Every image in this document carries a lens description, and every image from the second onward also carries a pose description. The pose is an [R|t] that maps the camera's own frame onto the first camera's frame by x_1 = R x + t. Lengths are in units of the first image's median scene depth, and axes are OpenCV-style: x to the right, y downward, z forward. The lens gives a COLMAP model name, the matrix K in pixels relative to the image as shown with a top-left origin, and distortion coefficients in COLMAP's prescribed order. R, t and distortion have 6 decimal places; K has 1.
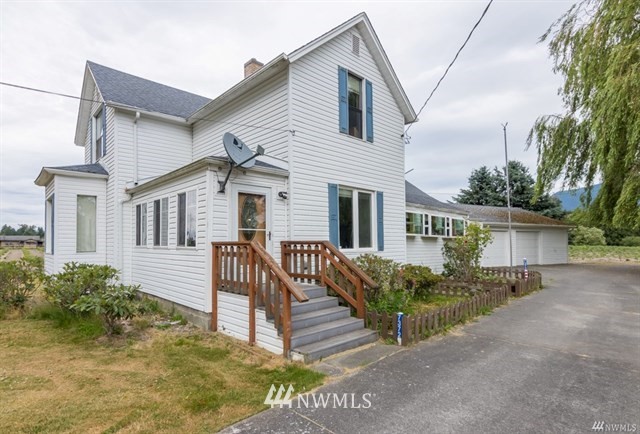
lens RADIAL K [[331.1, 0, 316.8], [0, 331.1, 236.9], [0, 0, 1]] dist [0.002902, 0.000808]
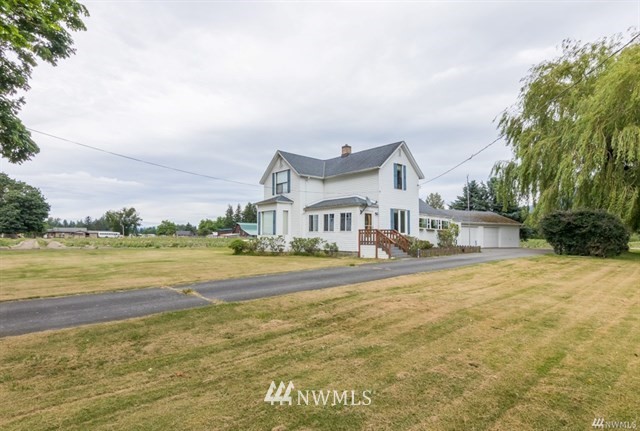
lens RADIAL K [[328.4, 0, 322.3], [0, 328.4, 229.2], [0, 0, 1]] dist [0.000703, 0.000123]
pose [[0.999871, 0.008367, -0.013689, -0.396969], [-0.008454, 0.999944, -0.006328, 0.022916], [0.013635, 0.006443, 0.999886, -1.375030]]
